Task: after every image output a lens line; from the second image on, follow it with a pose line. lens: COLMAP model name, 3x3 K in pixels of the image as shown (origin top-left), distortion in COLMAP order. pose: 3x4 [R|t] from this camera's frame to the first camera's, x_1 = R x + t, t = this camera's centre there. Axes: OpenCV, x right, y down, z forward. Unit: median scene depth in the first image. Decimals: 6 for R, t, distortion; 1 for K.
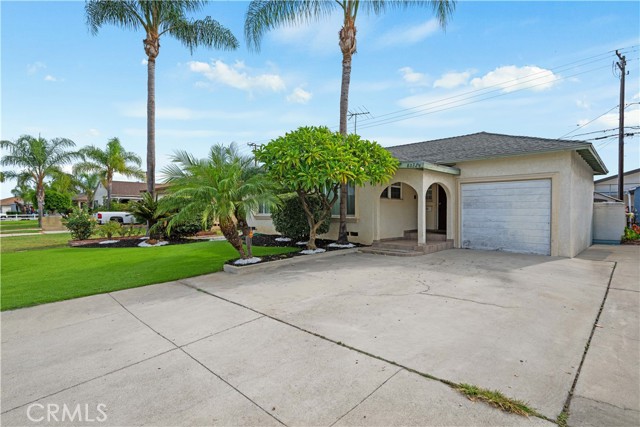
lens RADIAL K [[324.3, 0, 320.0], [0, 324.3, 213.5], [0, 0, 1]] dist [-0.000704, -0.000185]
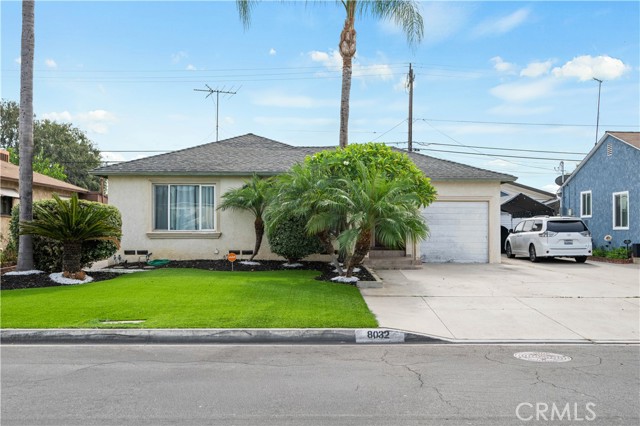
lens RADIAL K [[568.6, 0, 320.0], [0, 568.6, 213.0], [0, 0, 1]] dist [-0.002481, 0.000093]
pose [[0.710328, 0.016281, 0.703683, -1.121862], [0.001614, 0.999692, -0.024760, -0.008385], [-0.703869, 0.018724, 0.710083, -0.088800]]
